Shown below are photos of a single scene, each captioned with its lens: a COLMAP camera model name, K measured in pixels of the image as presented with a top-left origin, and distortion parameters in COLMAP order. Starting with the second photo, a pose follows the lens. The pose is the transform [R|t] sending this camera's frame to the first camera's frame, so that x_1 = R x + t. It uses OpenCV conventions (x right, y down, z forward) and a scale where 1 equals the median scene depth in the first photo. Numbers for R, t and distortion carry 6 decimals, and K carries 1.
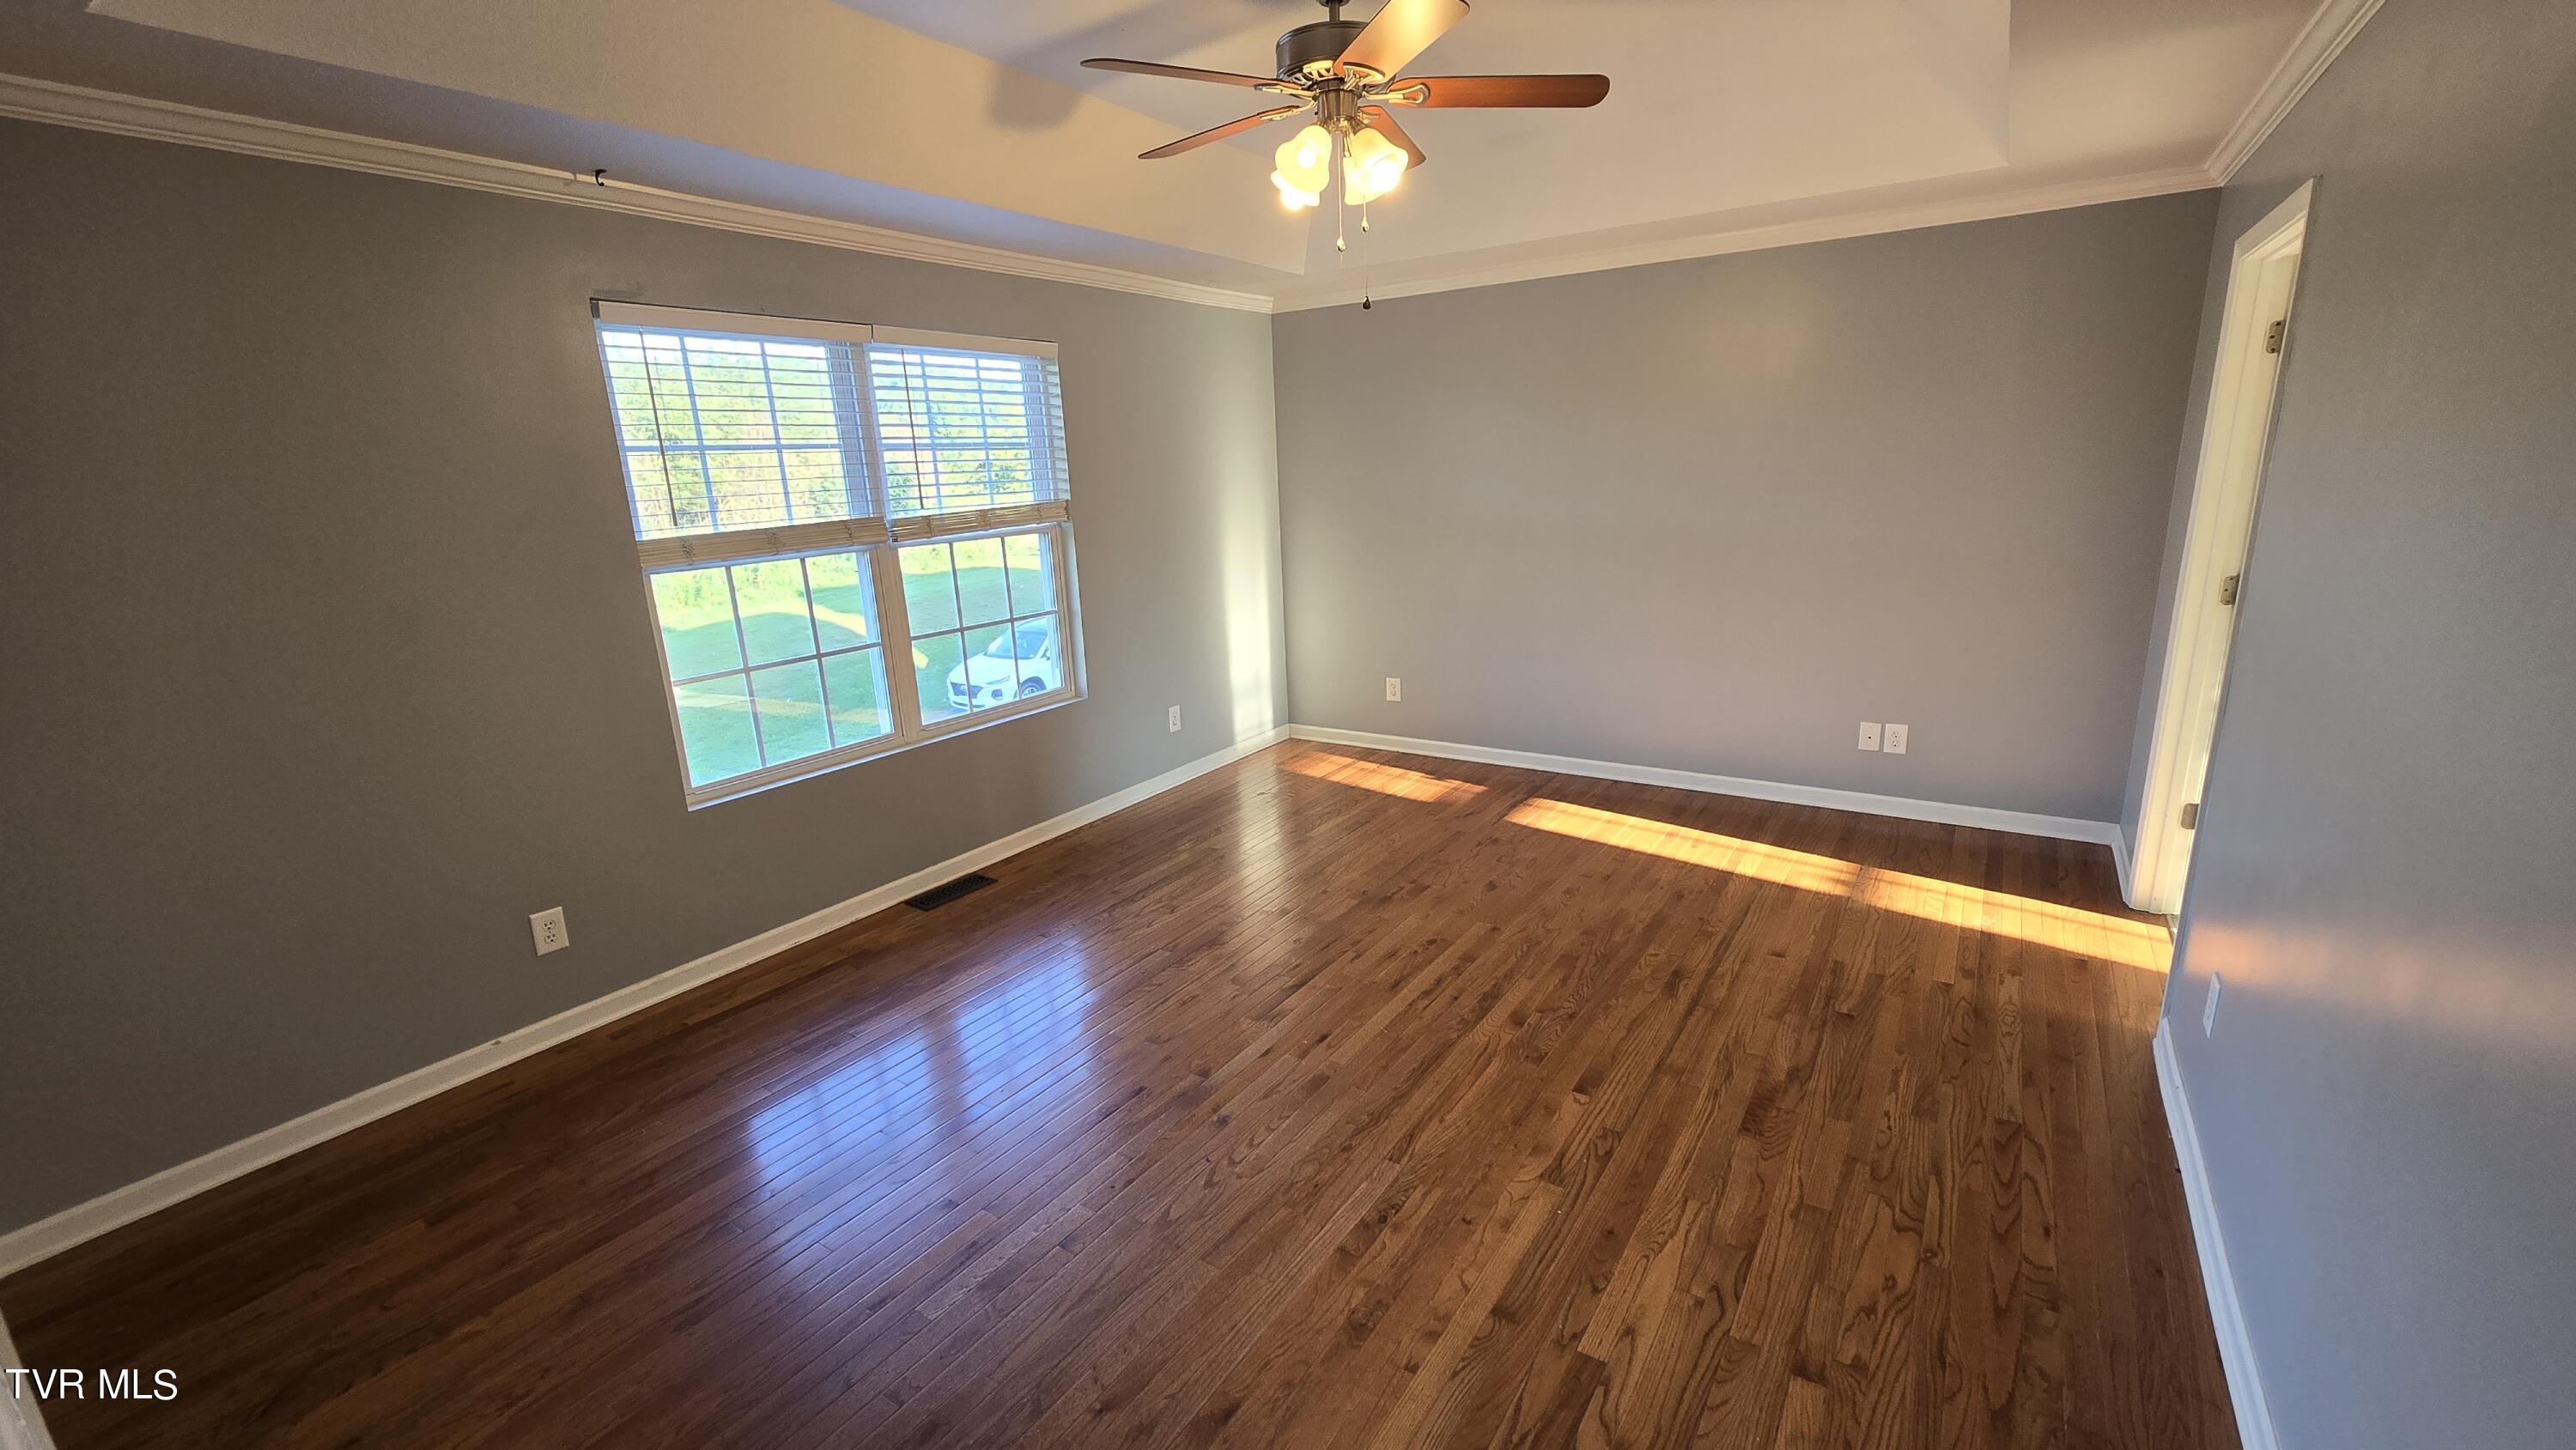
lens RADIAL K [[1045.1, 0, 1297.0], [0, 1045.1, 729.7], [0, 0, 1]] dist [-0.001979, -0.000255]
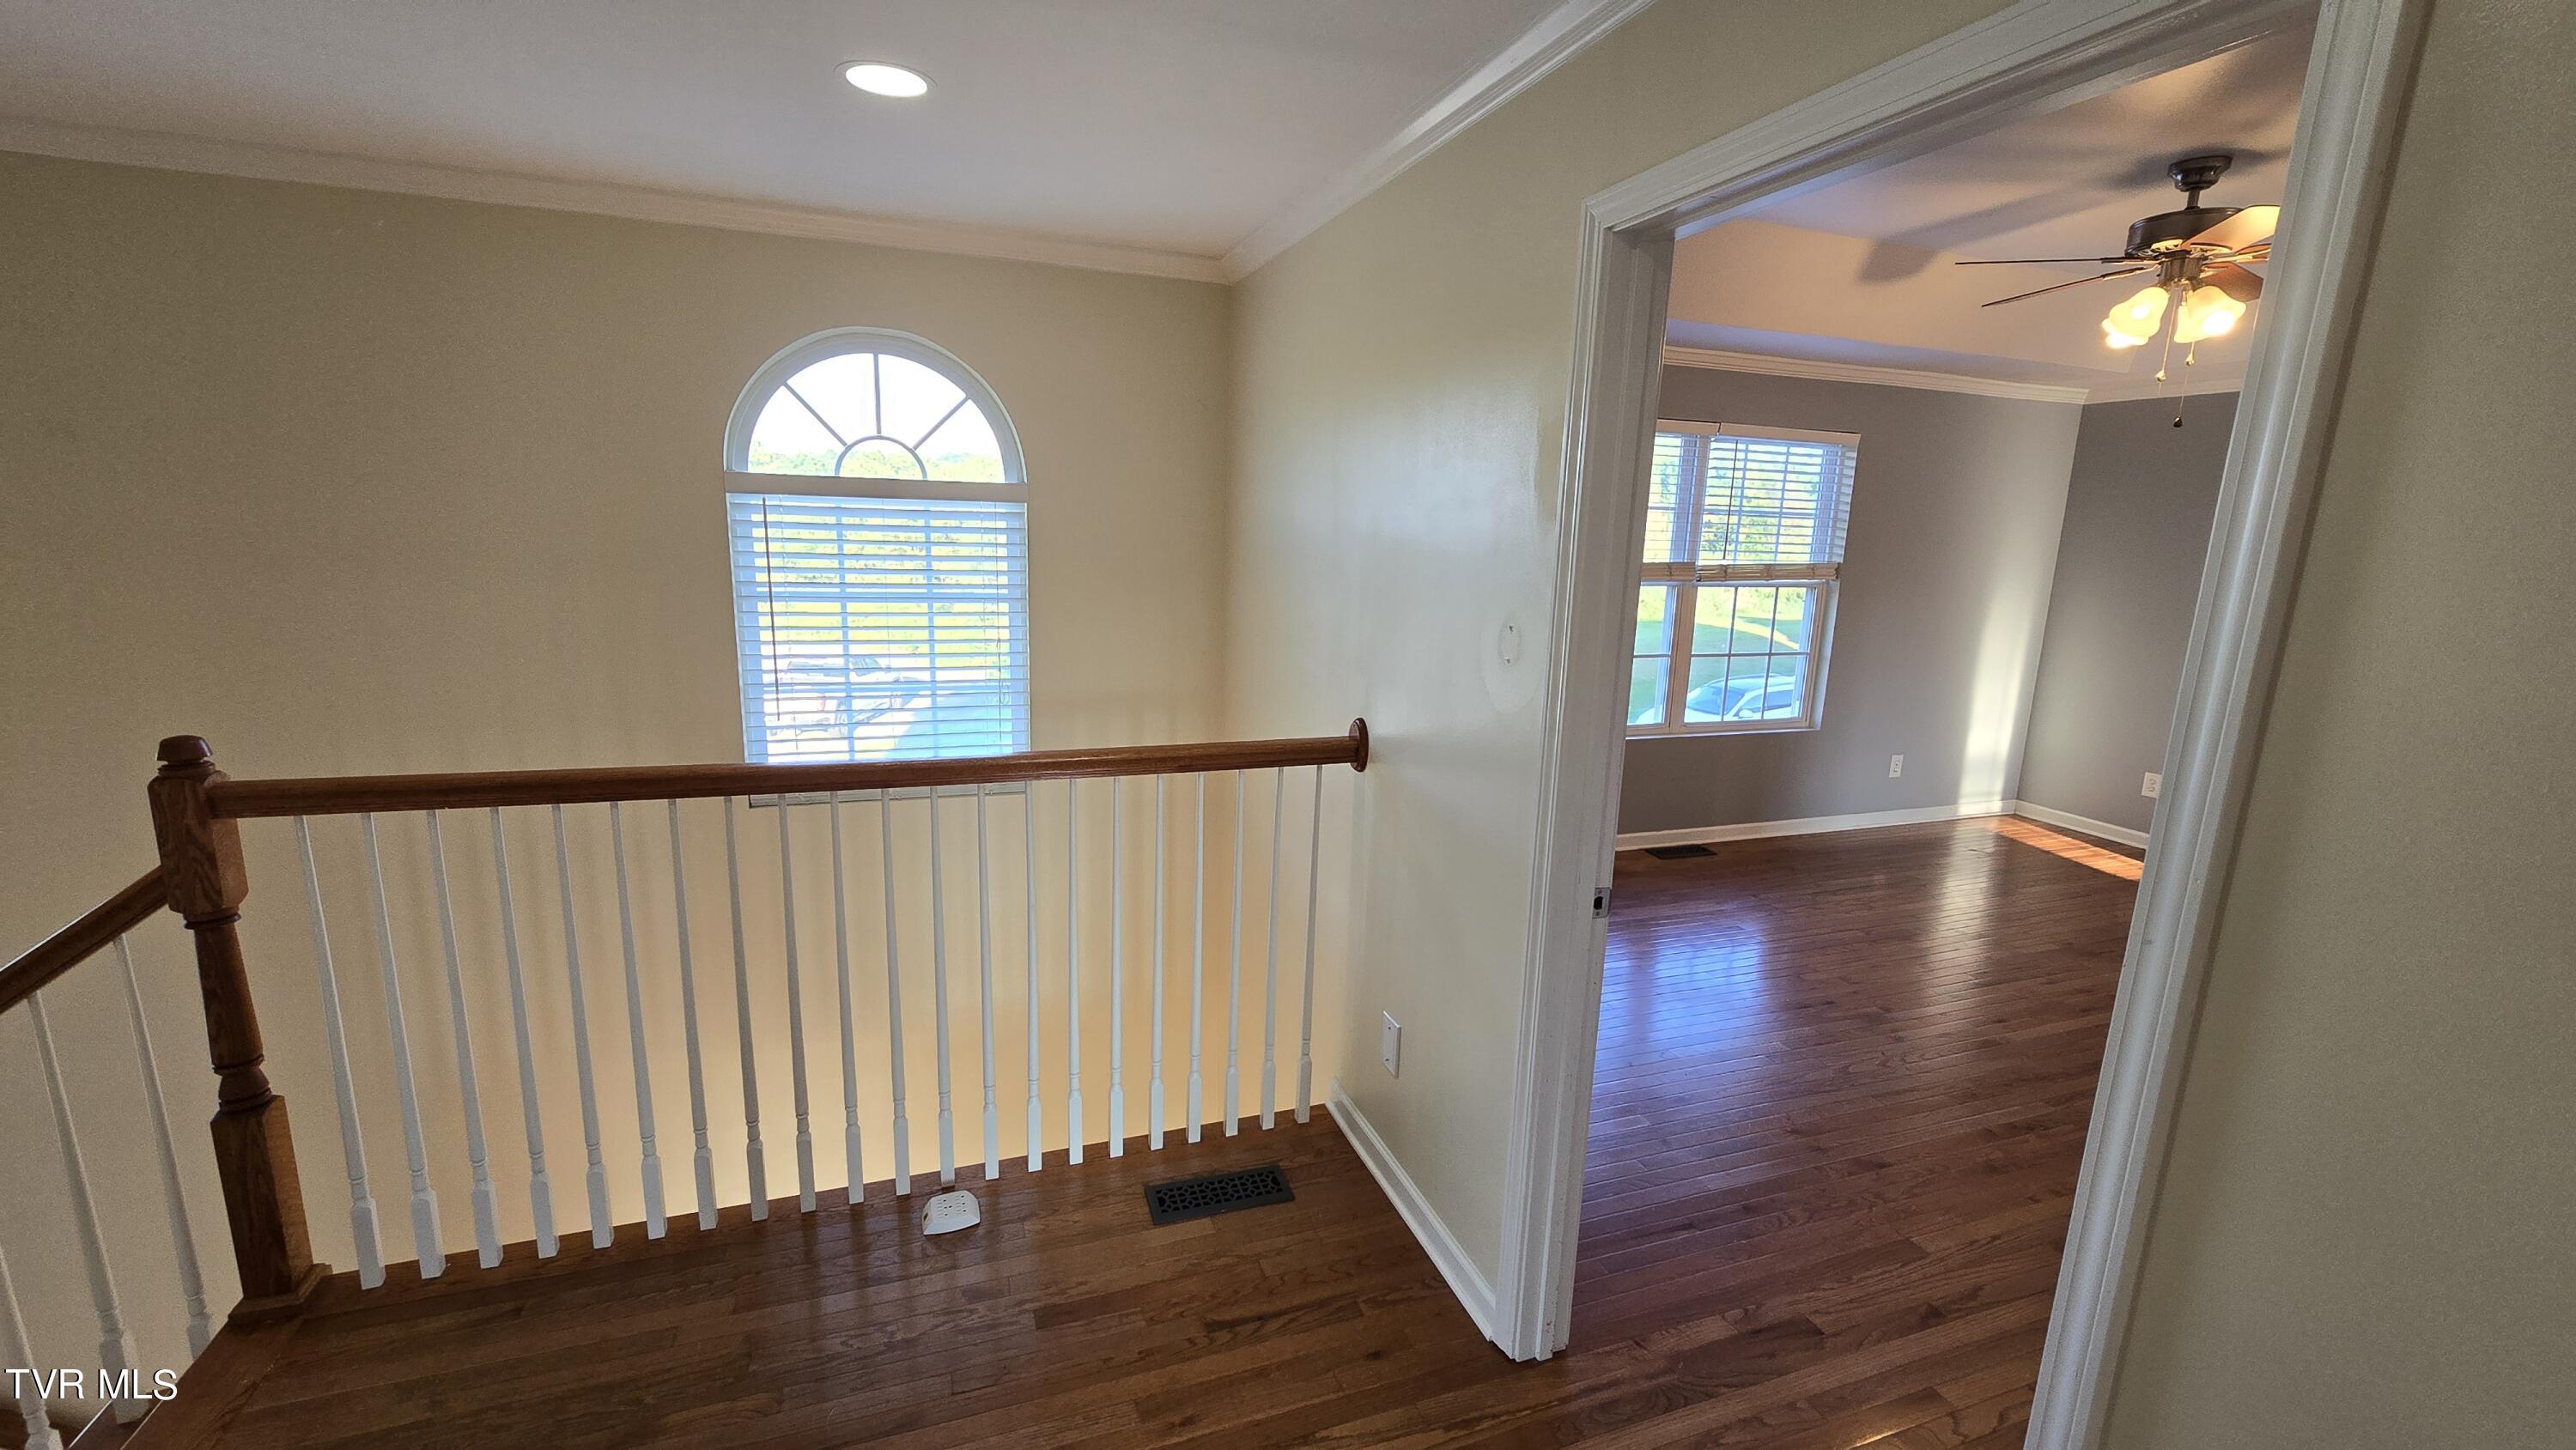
lens RADIAL K [[1056.5, 0, 1296.7], [0, 1056.5, 736.1], [0, 0, 1]] dist [-0.002182, -0.000174]
pose [[0.802916, 0.179783, -0.568335, 0.004143], [-0.209313, 0.977754, 0.013588, 0.098436], [0.558135, 0.108050, 0.822685, -0.360070]]
